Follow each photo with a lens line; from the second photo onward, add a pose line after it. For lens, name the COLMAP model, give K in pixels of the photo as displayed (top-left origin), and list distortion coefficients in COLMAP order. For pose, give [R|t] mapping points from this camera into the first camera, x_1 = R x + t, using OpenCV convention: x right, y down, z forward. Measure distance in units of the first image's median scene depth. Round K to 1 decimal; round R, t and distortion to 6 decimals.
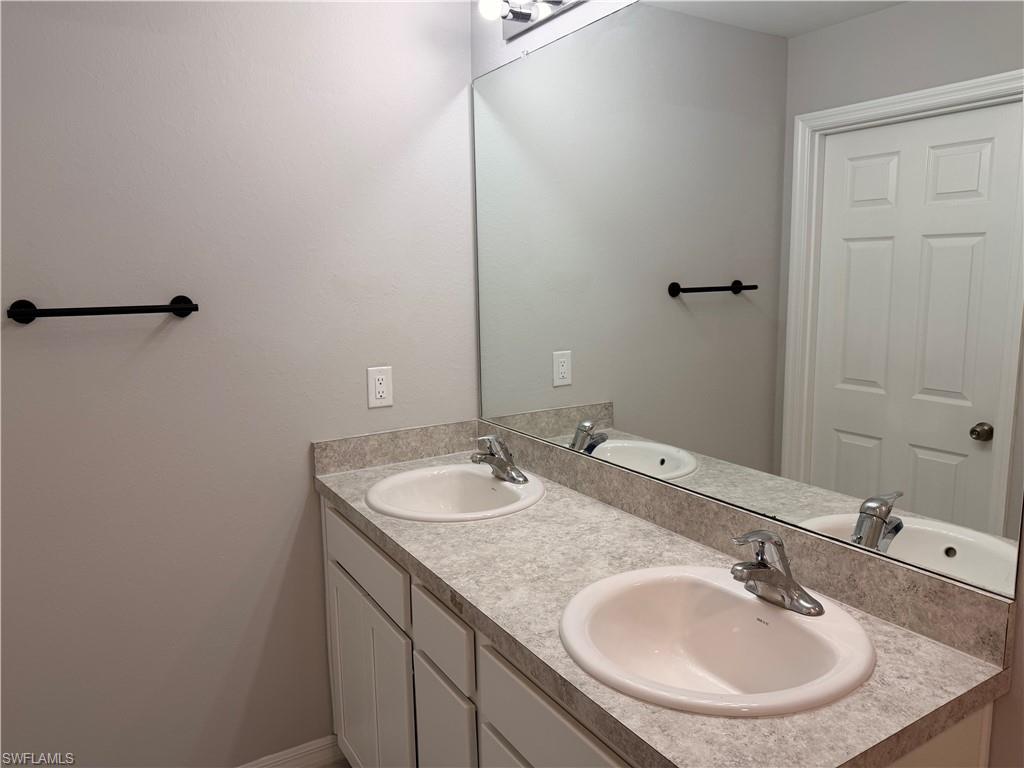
lens RADIAL K [[723.2, 0, 513.9], [0, 723.2, 382.8], [0, 0, 1]] dist [0.048379, -0.063053]
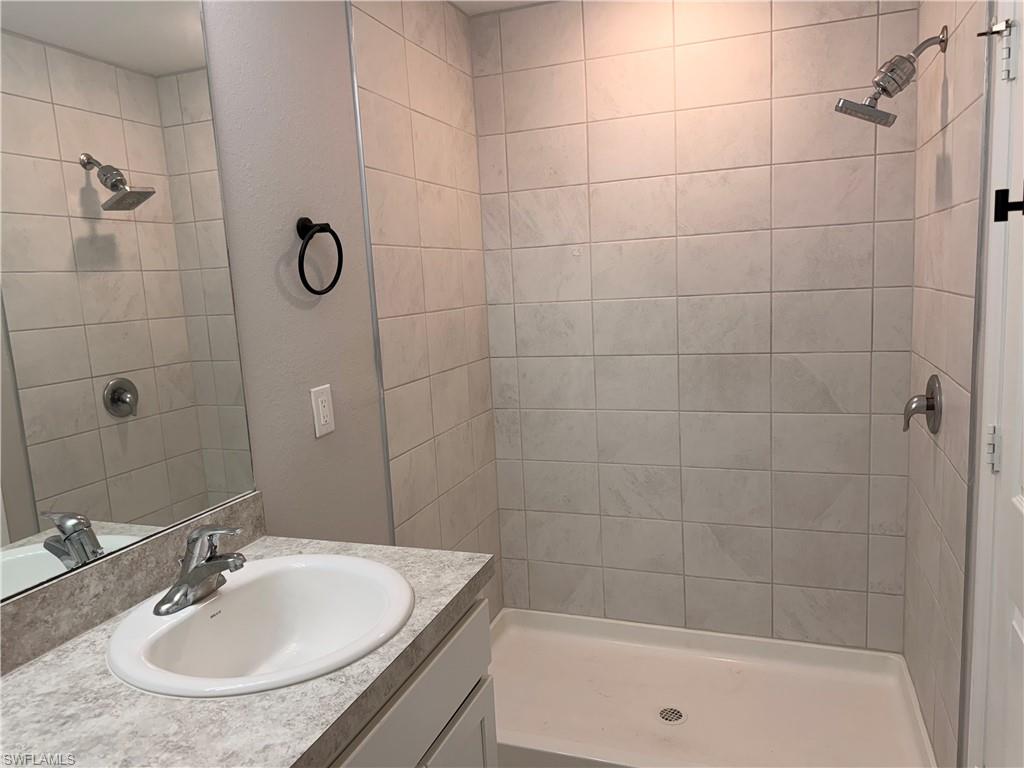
lens RADIAL K [[723.2, 0, 514.5], [0, 723.2, 383.2], [0, 0, 1]] dist [0.048379, -0.063053]
pose [[-0.617045, -0.081379, 0.782709, -0.657060], [0.169031, 0.957716, 0.232829, -0.145577], [-0.768560, 0.275968, -0.577198, 1.100915]]
